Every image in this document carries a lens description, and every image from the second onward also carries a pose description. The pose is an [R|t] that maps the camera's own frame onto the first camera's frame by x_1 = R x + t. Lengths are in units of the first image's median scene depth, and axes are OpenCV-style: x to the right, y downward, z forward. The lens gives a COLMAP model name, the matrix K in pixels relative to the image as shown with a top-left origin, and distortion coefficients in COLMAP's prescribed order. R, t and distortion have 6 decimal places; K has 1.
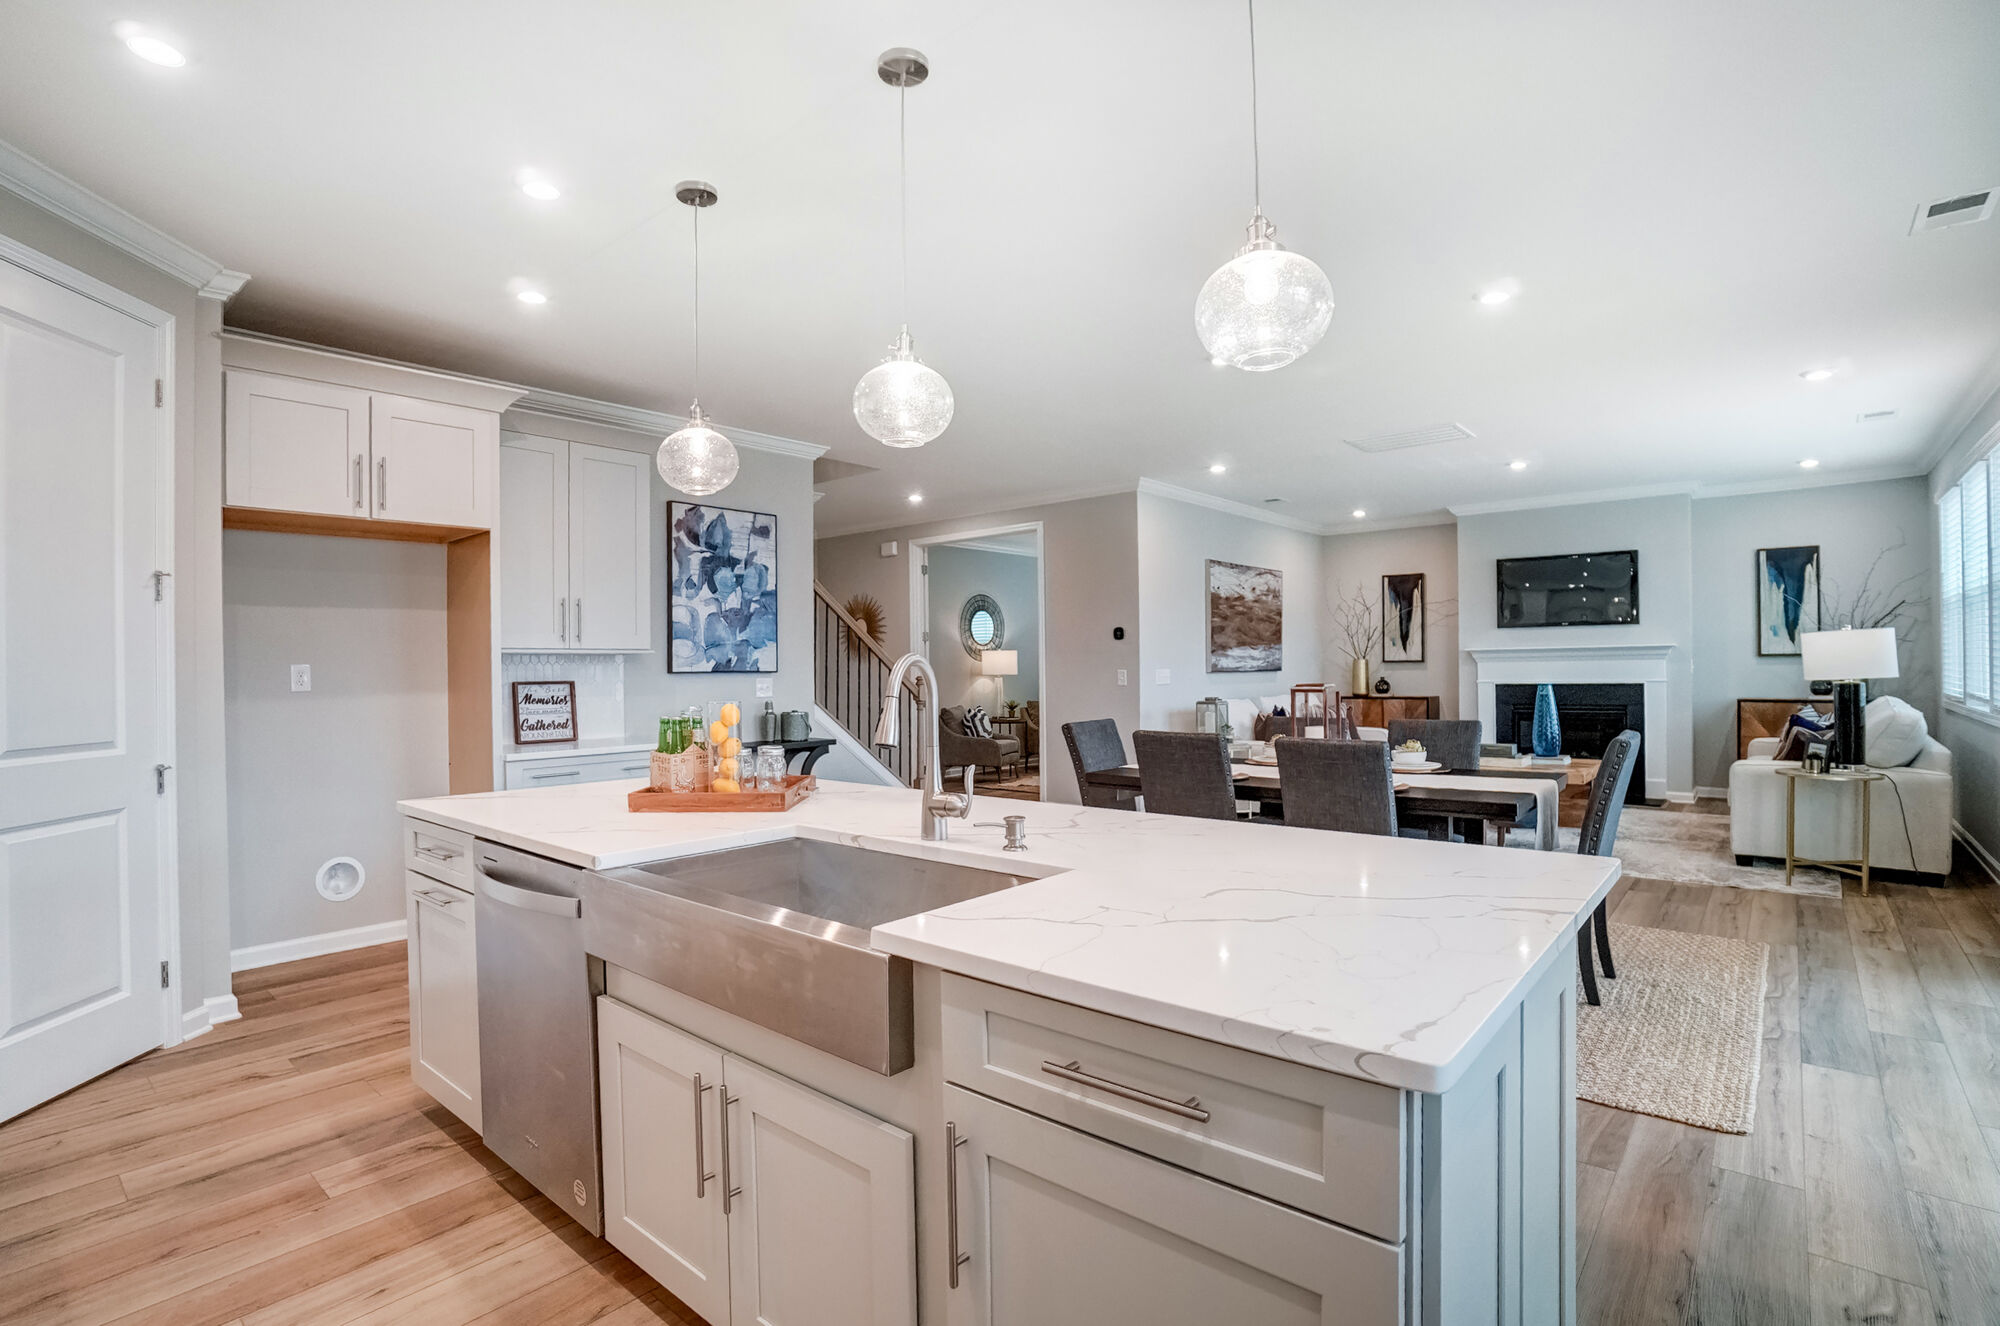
lens RADIAL K [[973.7, 0, 985.6], [0, 973.7, 661.8], [0, 0, 1]] dist [-0.055452, 0.015837]
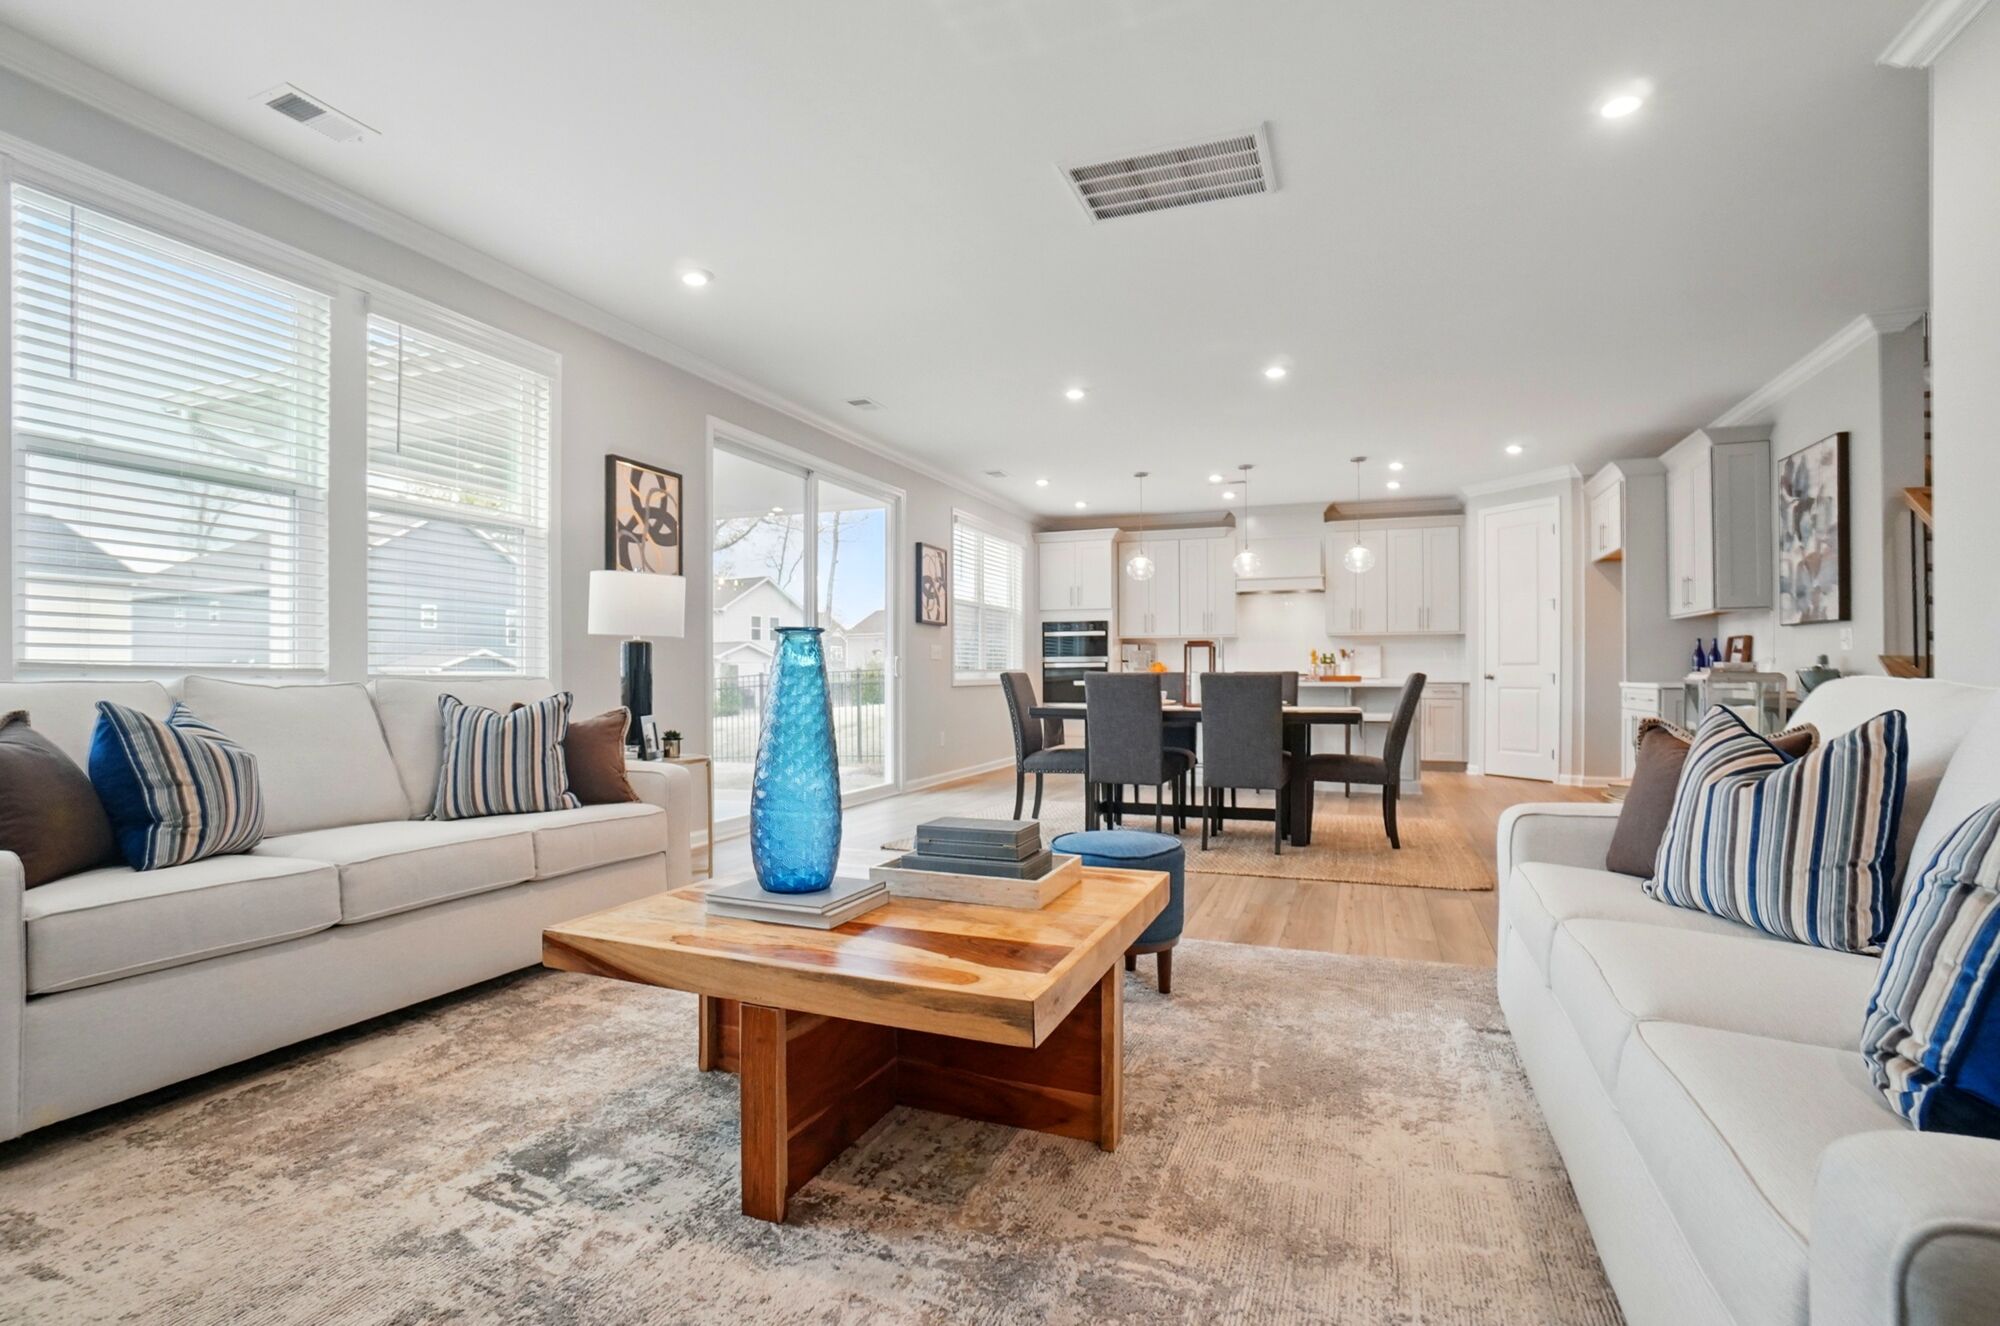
lens RADIAL K [[941.4, 0, 1020.7], [0, 941.4, 663.4], [0, 0, 1]] dist [-0.010646, -0.000149]
pose [[-0.934576, 0.011714, -0.355571, 0.884160], [0.016407, 0.999813, -0.010188, 0.053797], [0.355385, -0.015355, -0.934594, 1.809617]]
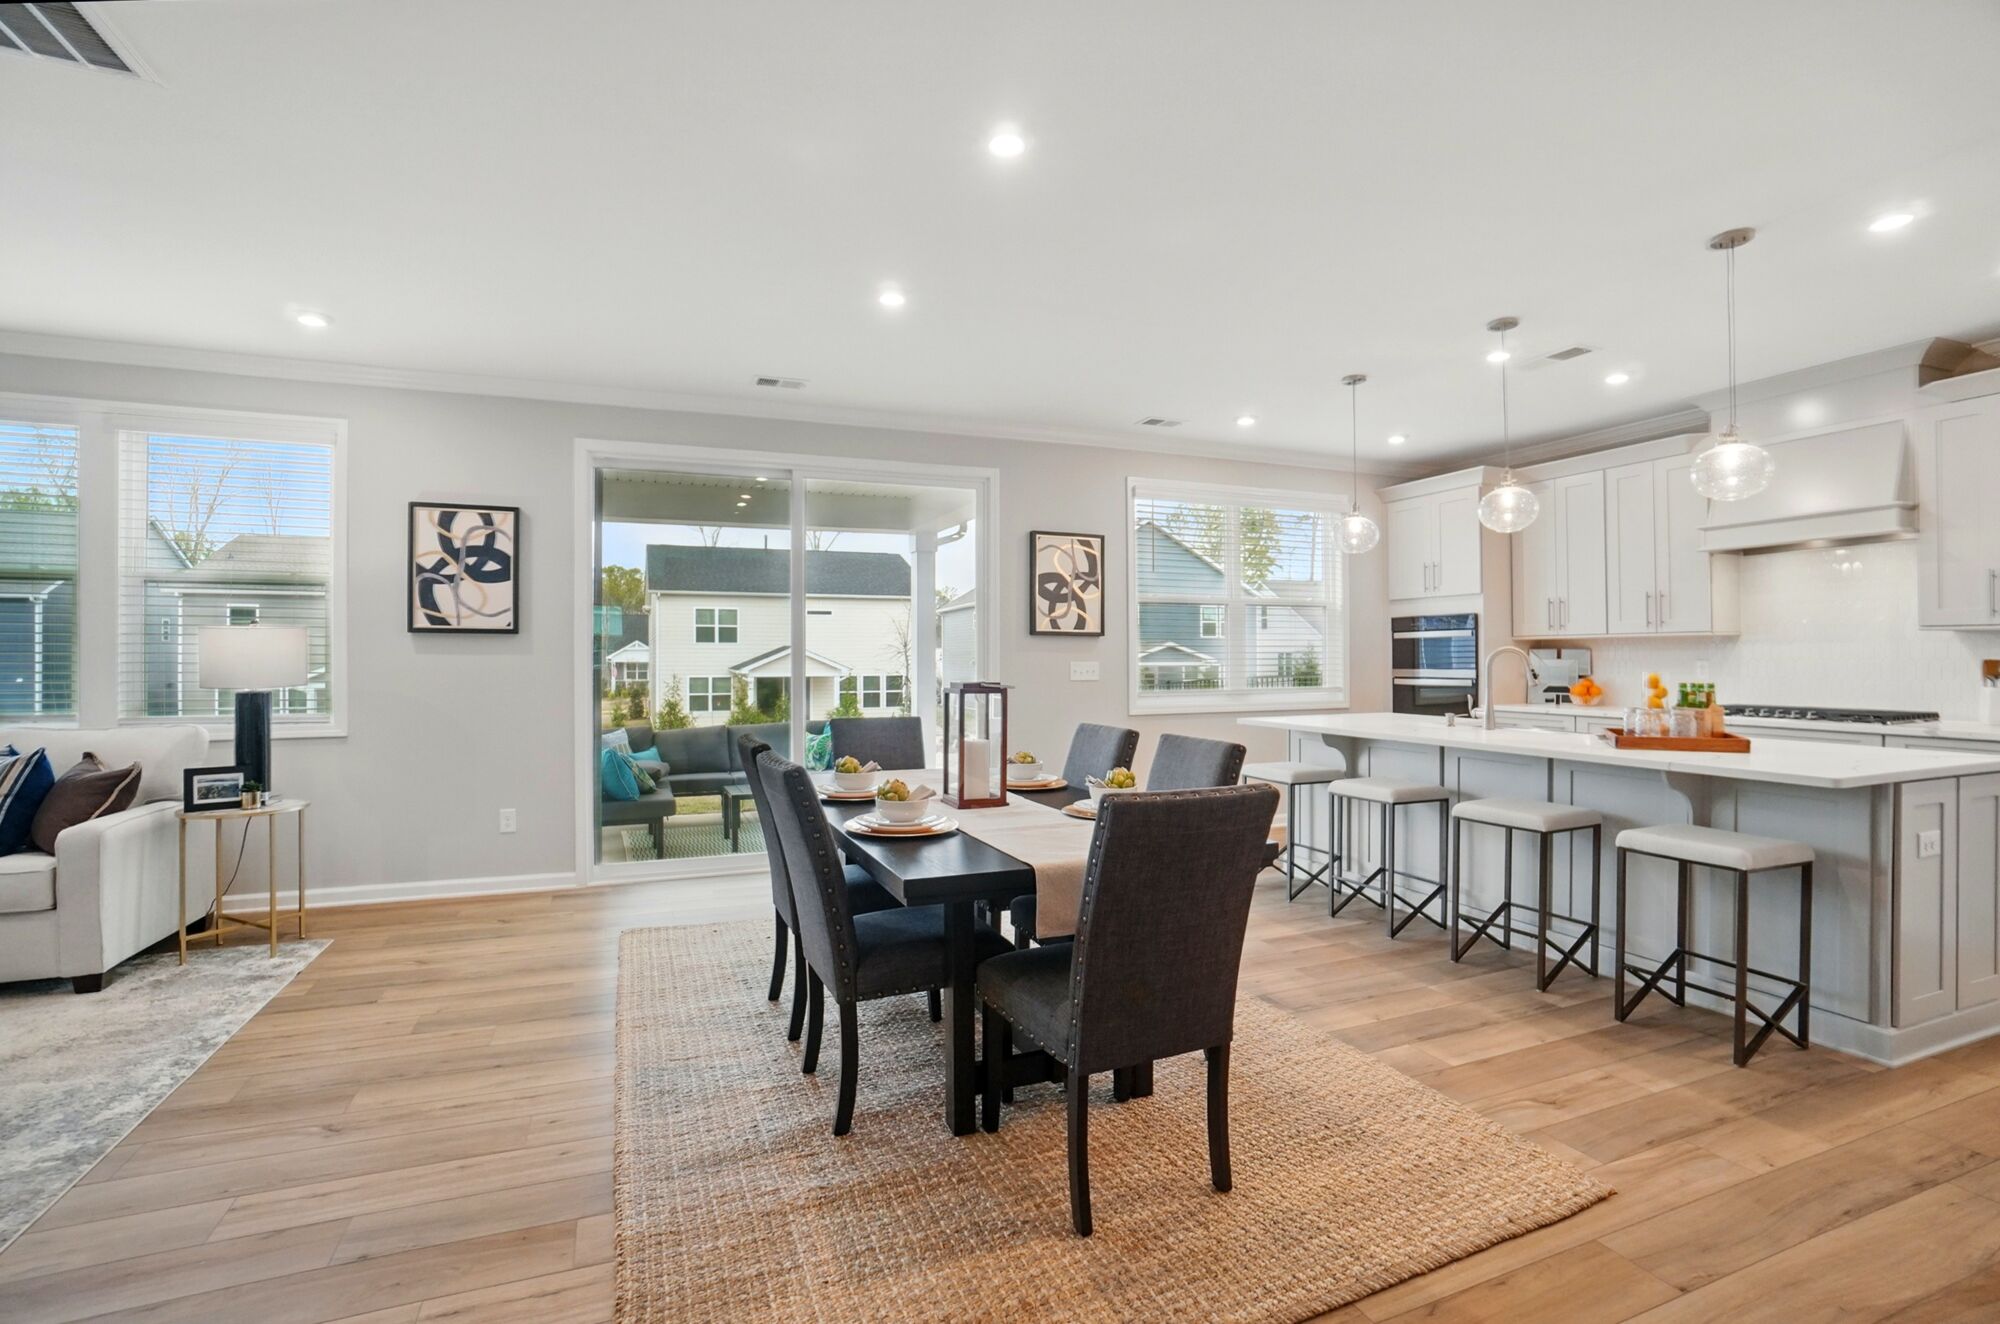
lens RADIAL K [[896.8, 0, 1005.1], [0, 896.8, 661.0], [0, 0, 1]] dist [-0.025538, 0.001238]
pose [[-0.894160, 0.013804, 0.447536, 0.013668], [0.012358, 0.999905, -0.006151, 0.009789], [-0.447578, 0.000030, -0.894245, 1.361156]]
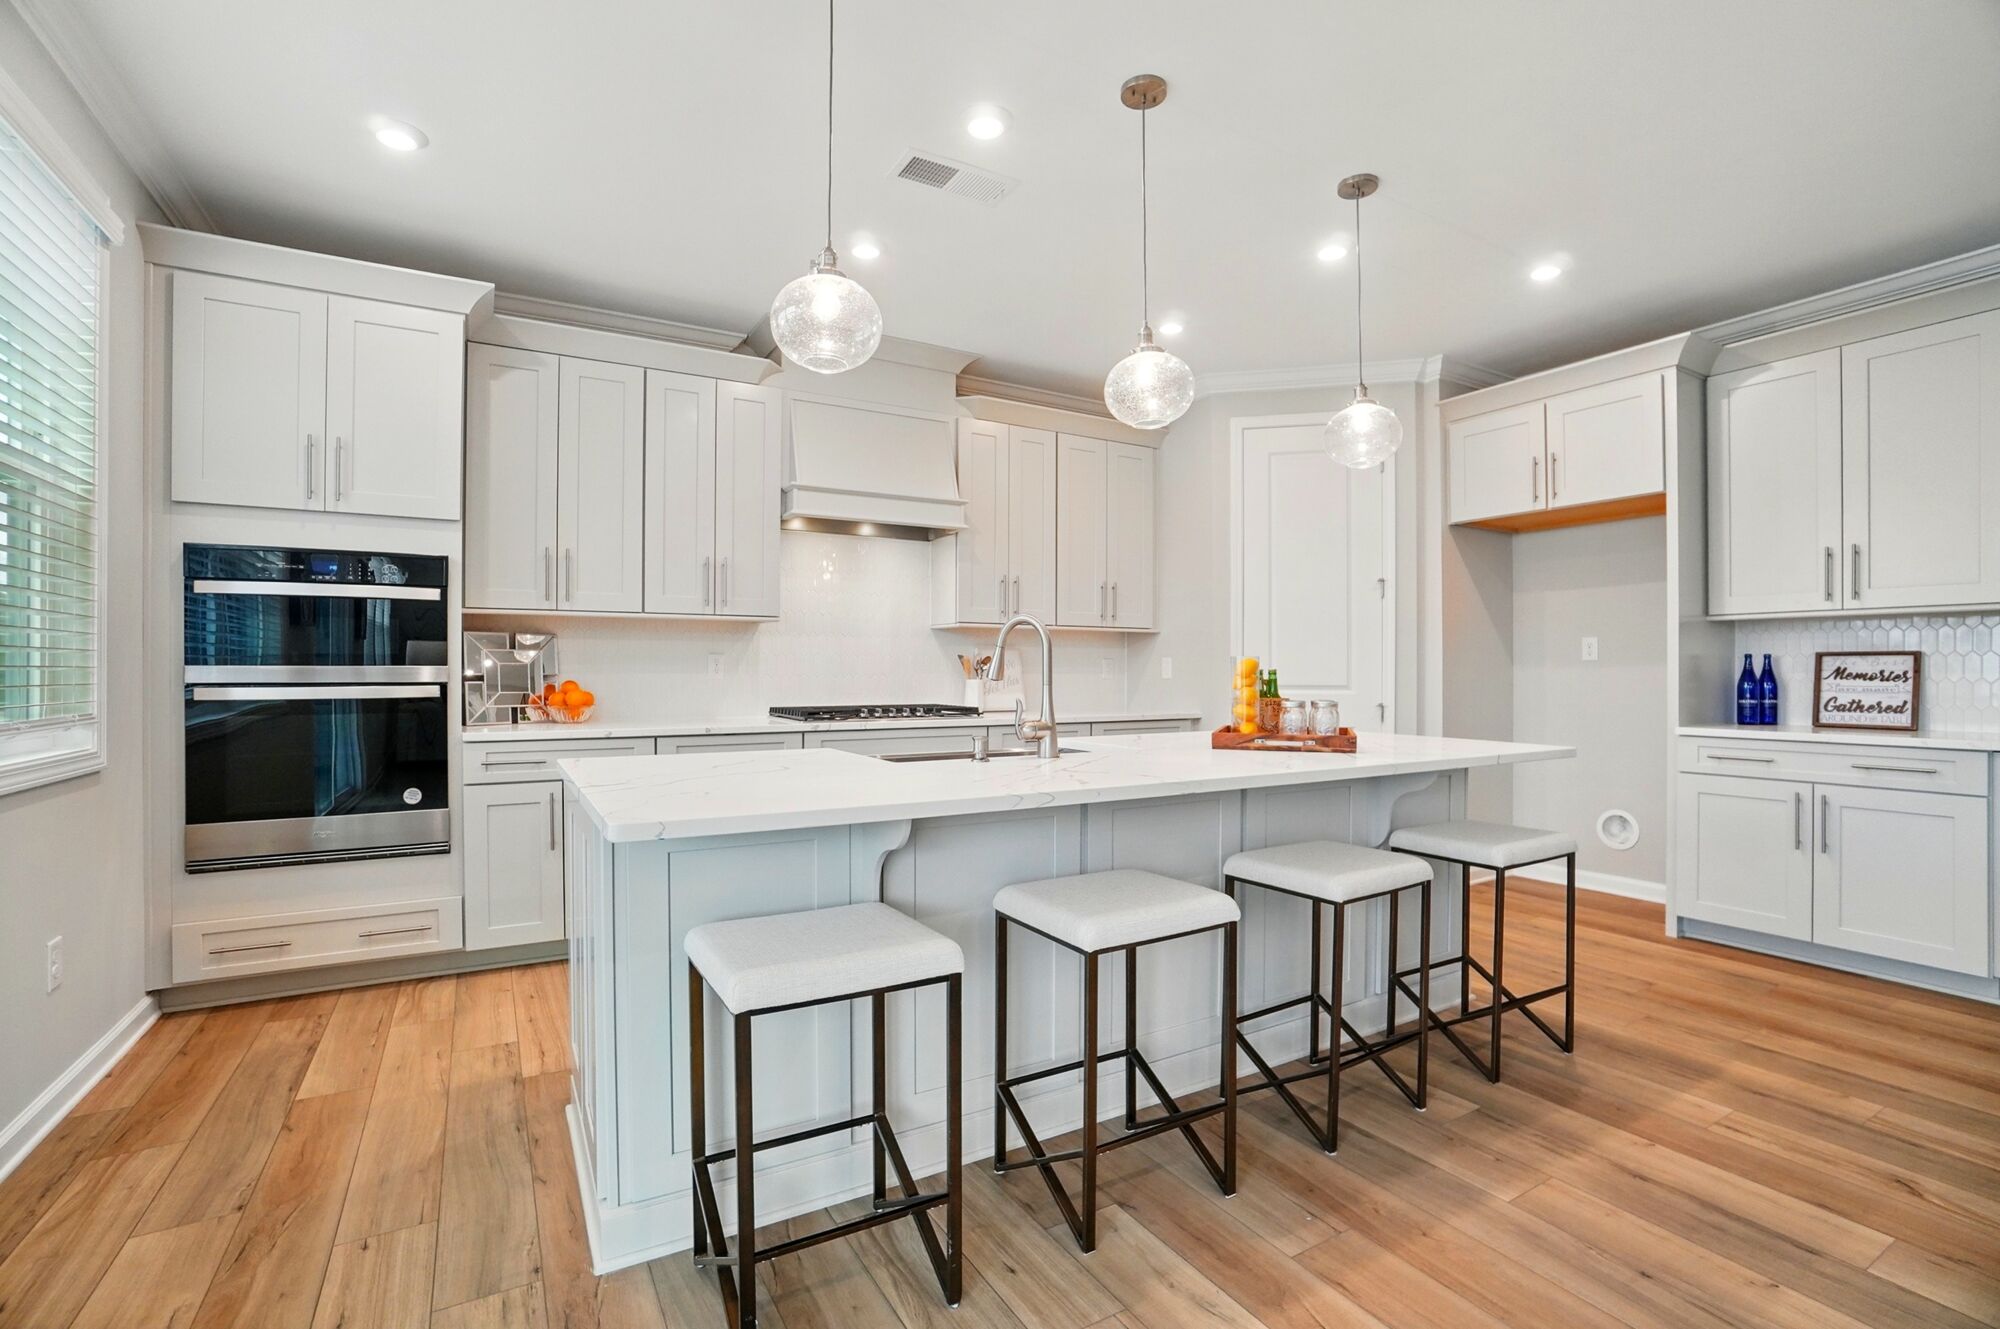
lens RADIAL K [[892.9, 0, 978.9], [0, 892.9, 674.6], [0, 0, 1]] dist [-0.034576, 0.006295]
pose [[-0.330583, 0.018098, -0.943603, 0.453669], [0.008150, 0.999834, 0.016321, 0.021149], [0.943742, -0.002295, -0.330675, 0.537515]]
